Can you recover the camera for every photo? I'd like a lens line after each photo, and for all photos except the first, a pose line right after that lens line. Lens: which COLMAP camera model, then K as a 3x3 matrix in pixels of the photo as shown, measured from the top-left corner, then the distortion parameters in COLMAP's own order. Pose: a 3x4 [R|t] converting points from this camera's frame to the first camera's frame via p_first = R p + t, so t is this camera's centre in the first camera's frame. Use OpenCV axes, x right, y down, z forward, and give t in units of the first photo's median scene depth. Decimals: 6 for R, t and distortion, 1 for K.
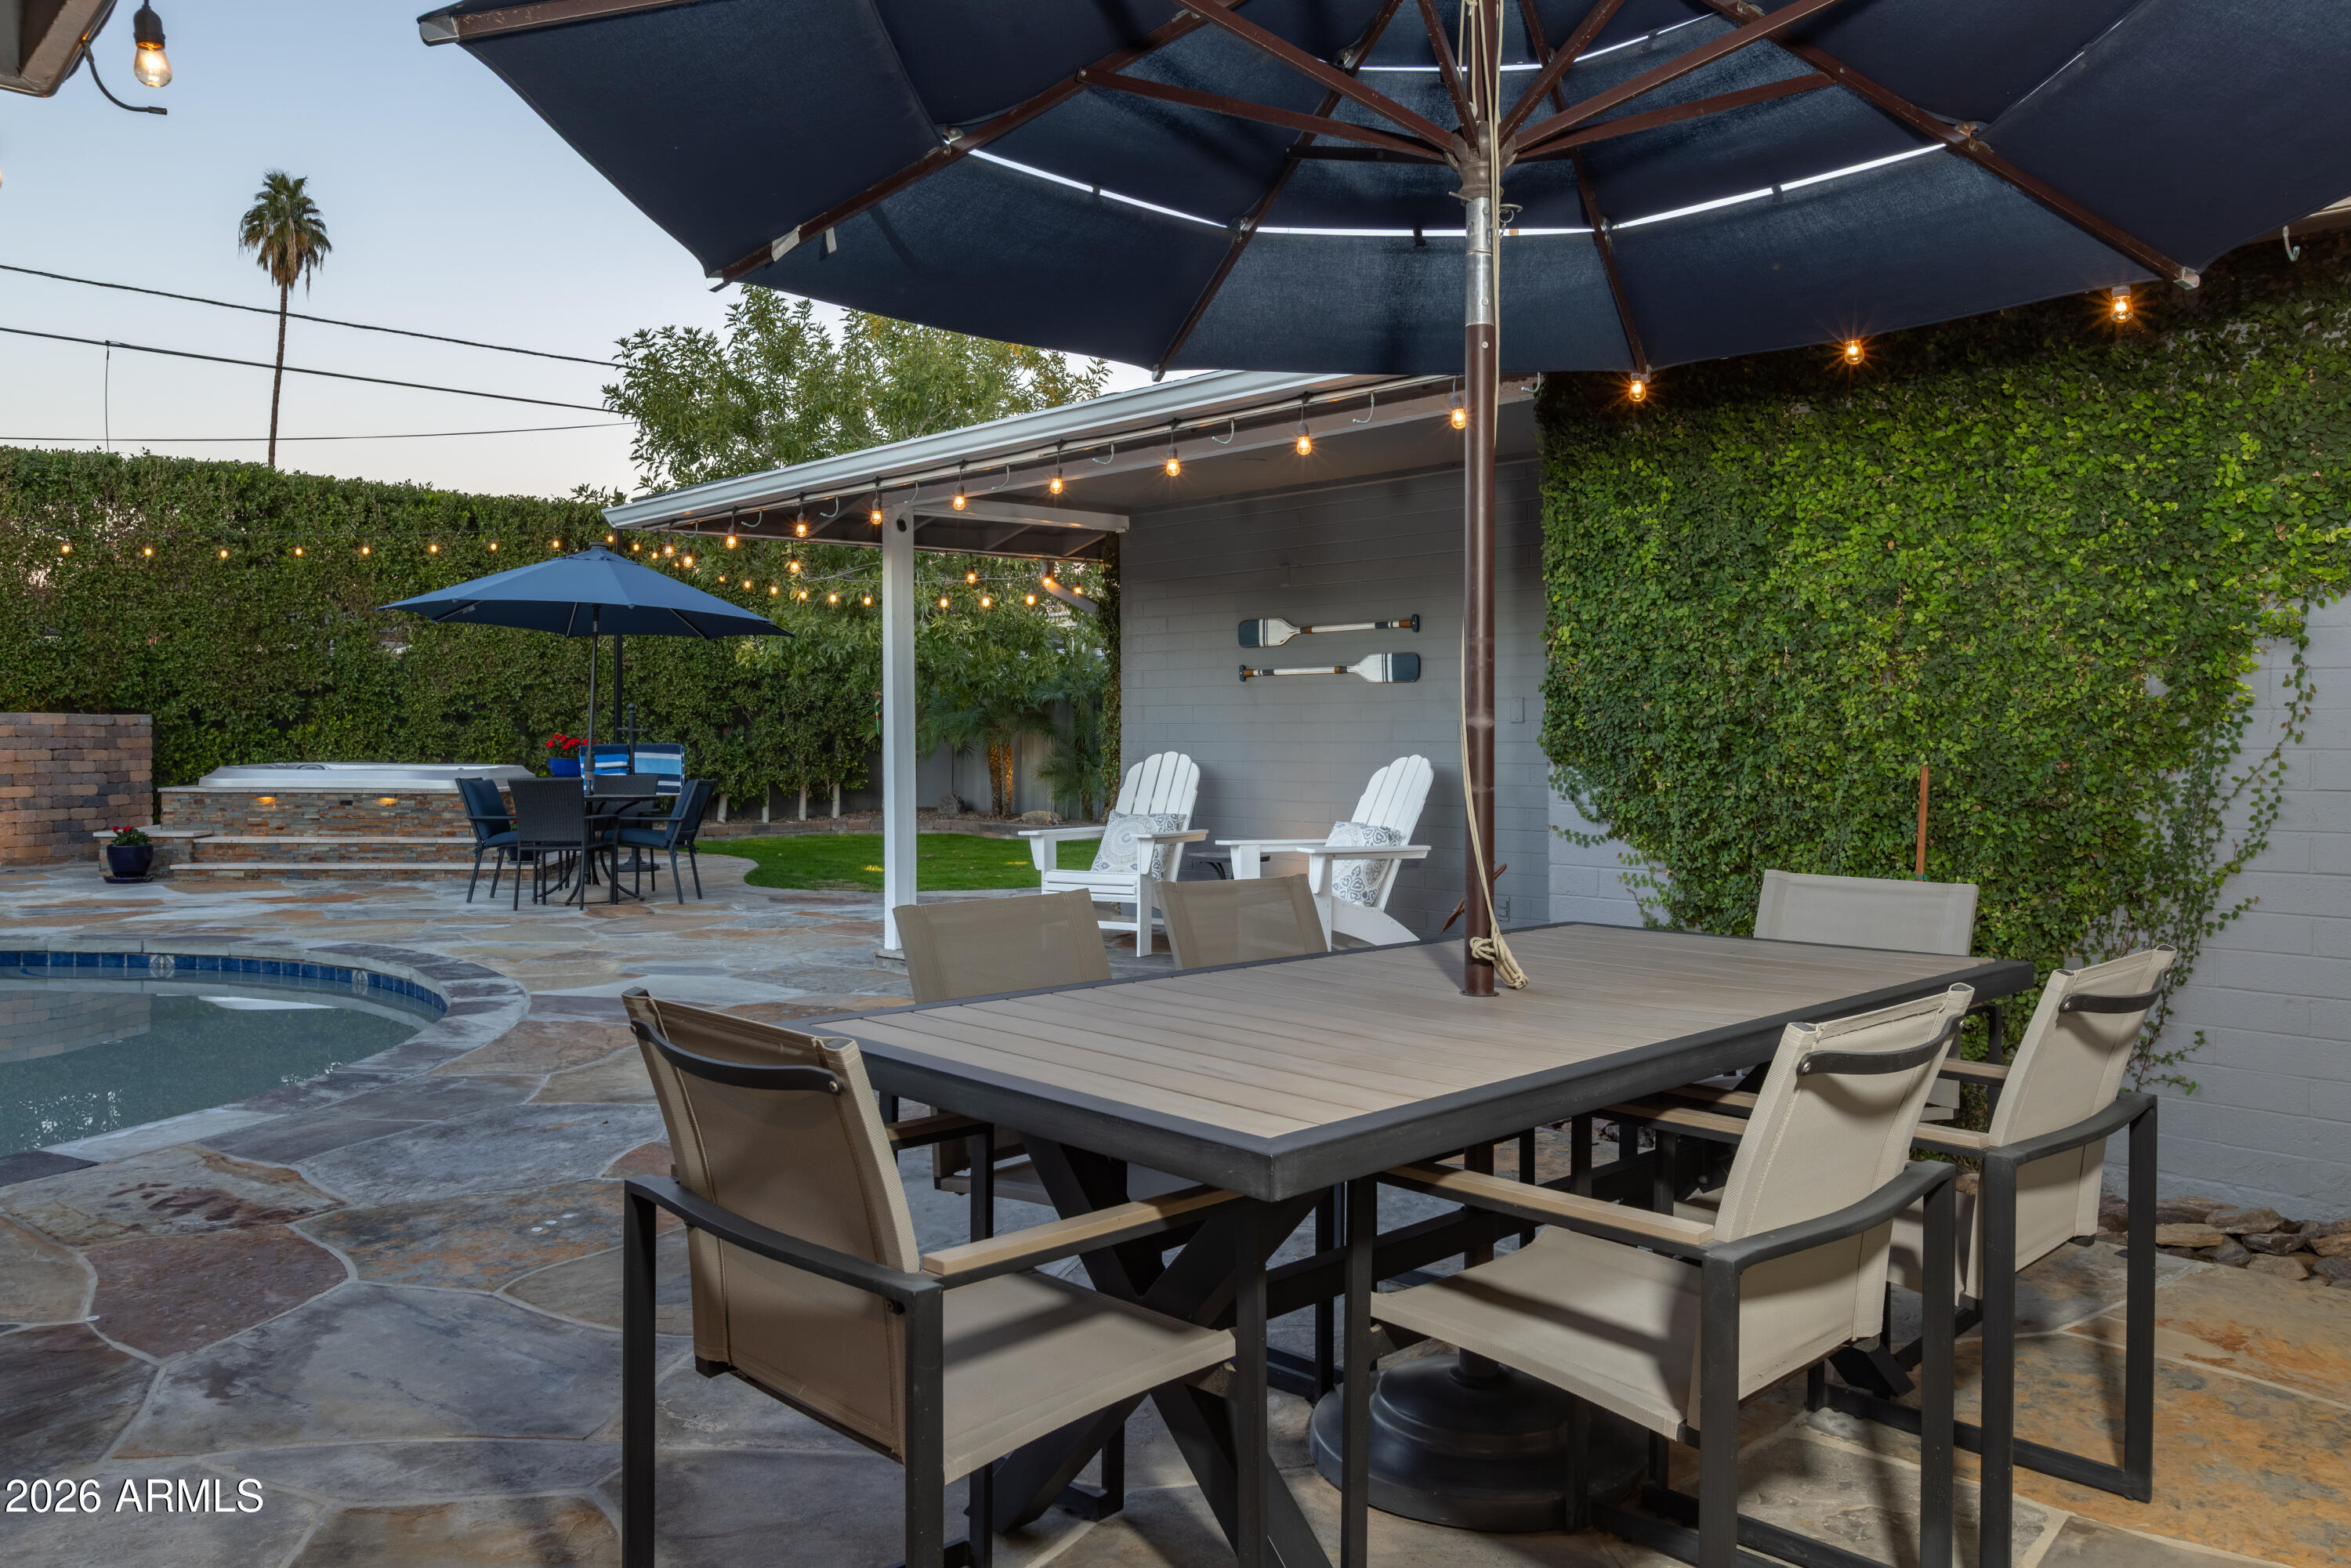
lens RADIAL K [[1563.1, 0, 1066.0], [0, 1563.1, 746.5], [0, 0, 1]] dist [-0.000995, -0.001437]
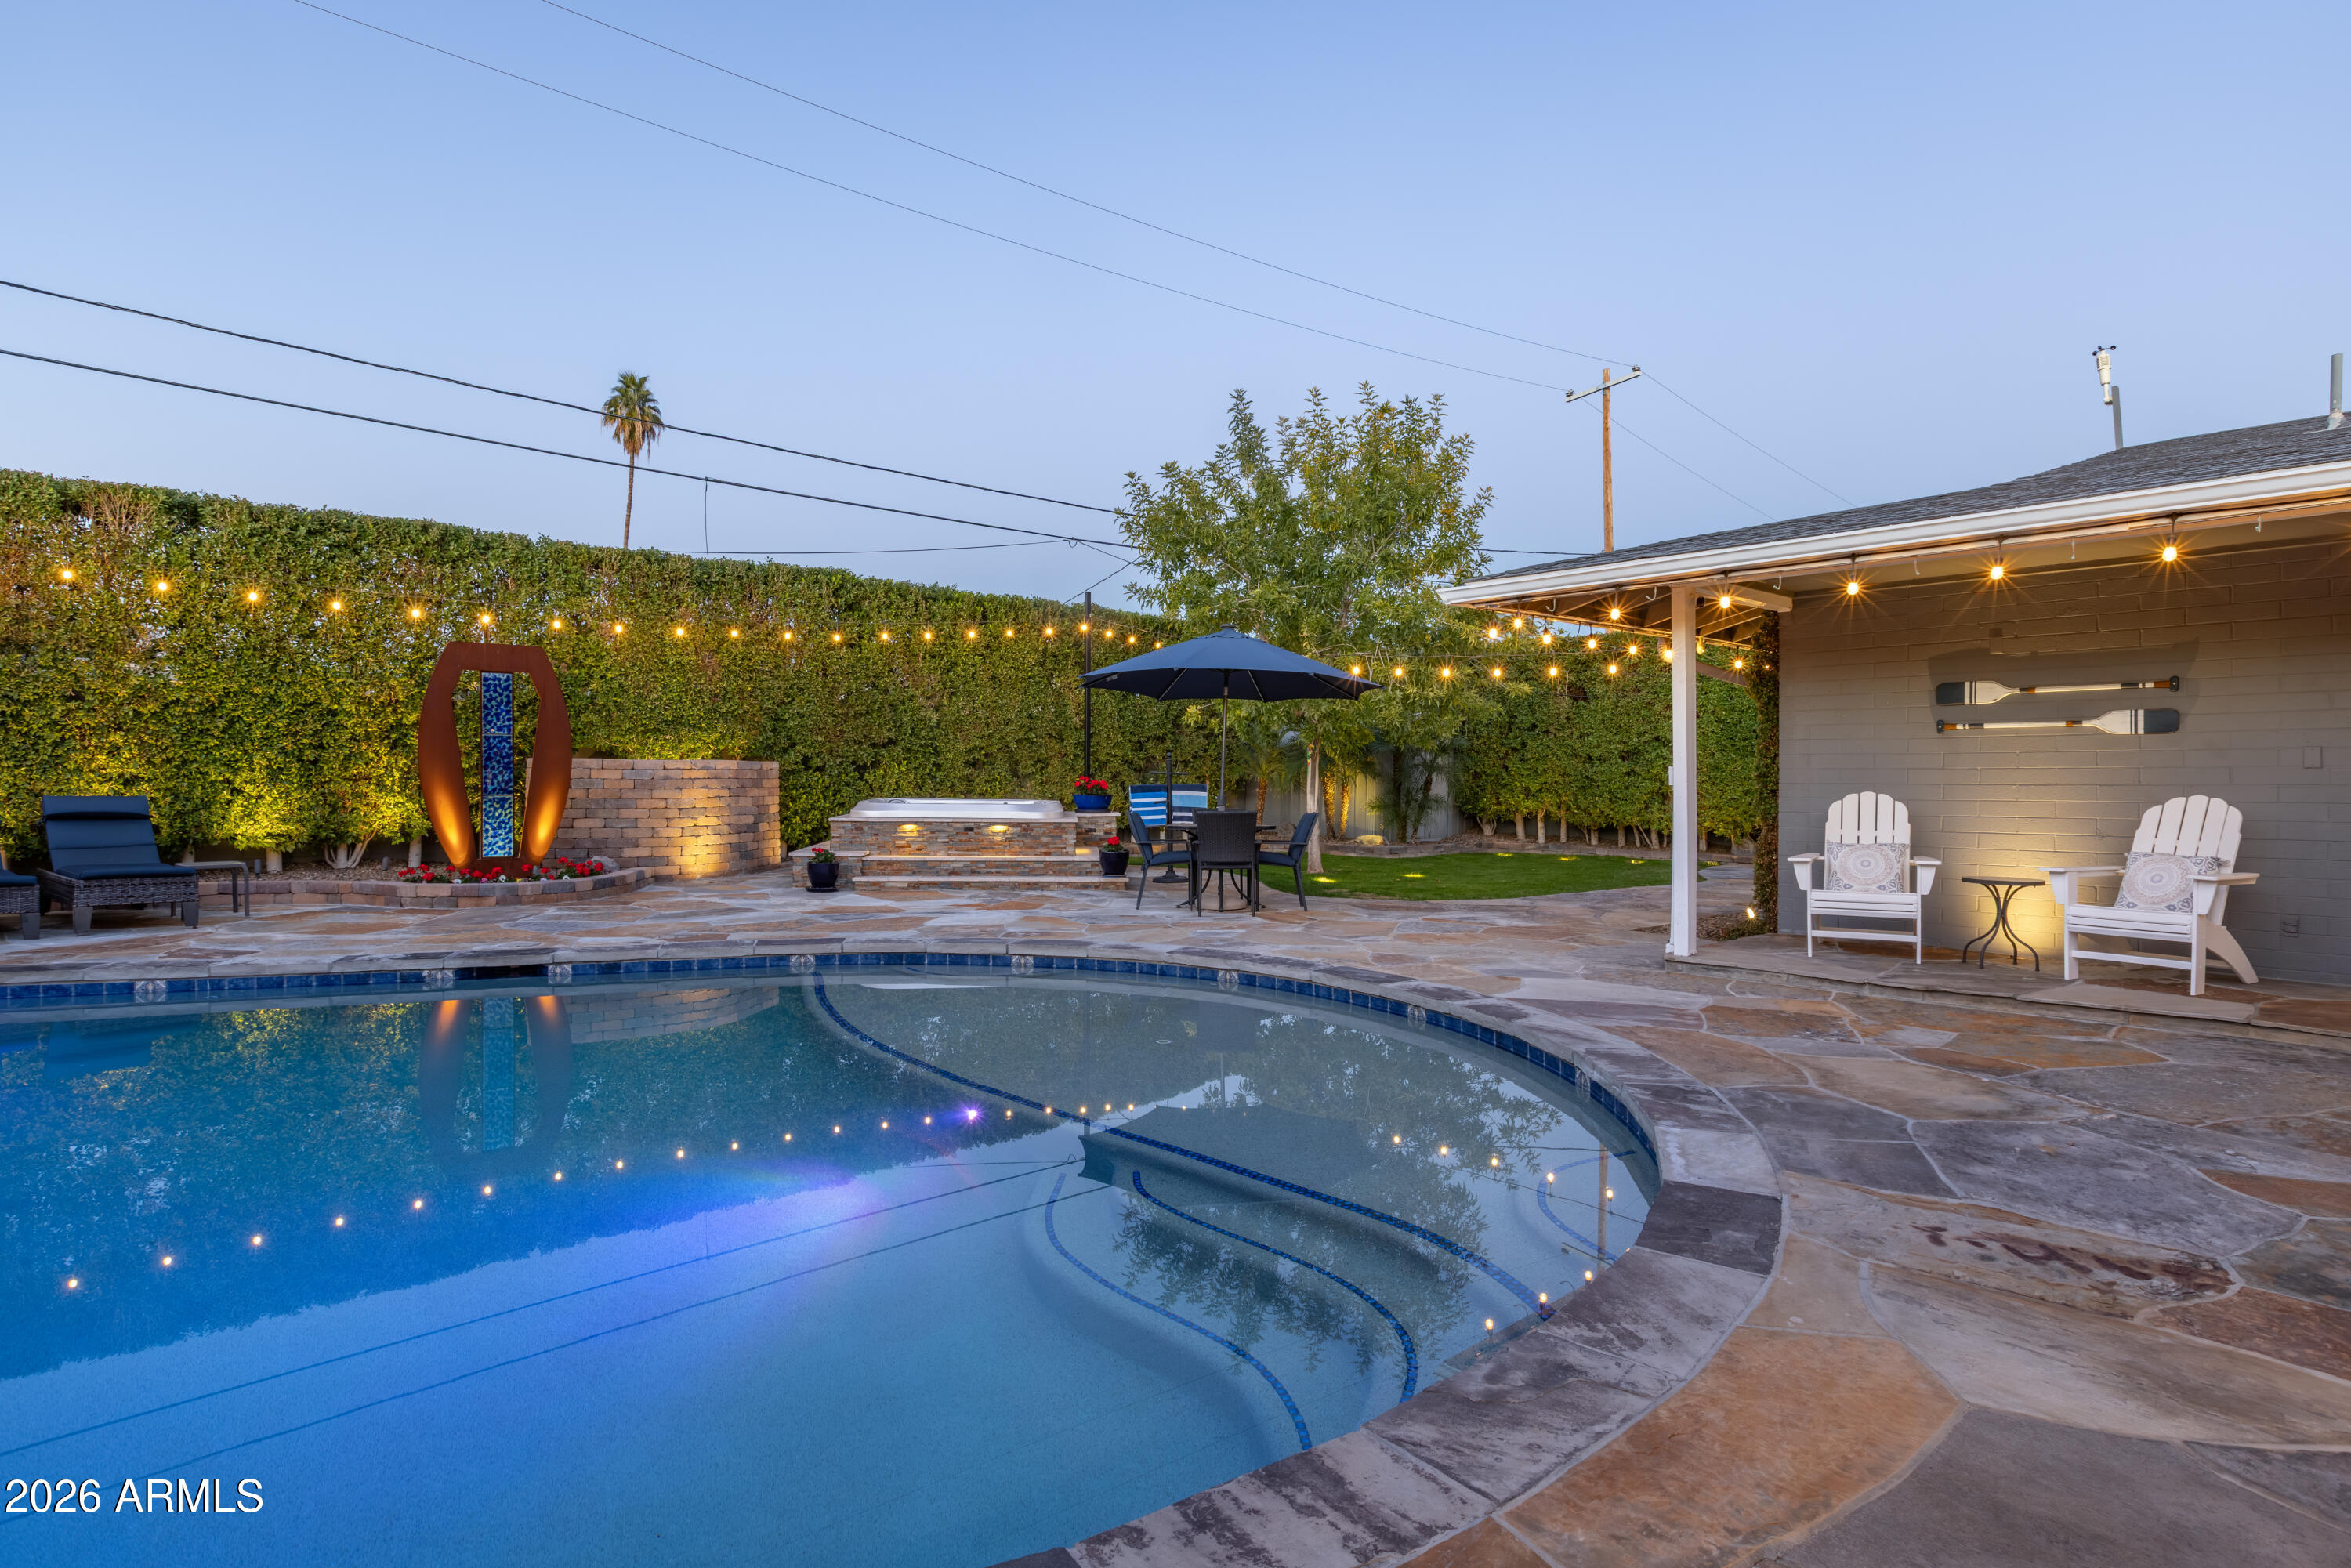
lens RADIAL K [[1135.7, 0, 1175.5], [0, 1135.7, 784.0], [0, 0, 1]] dist [-0.000954, -0.000904]
pose [[0.999788, 0.001153, -0.020558, -0.268861], [-0.001182, 0.999998, -0.001413, -0.000497], [0.020557, 0.001437, 0.999788, 0.067191]]
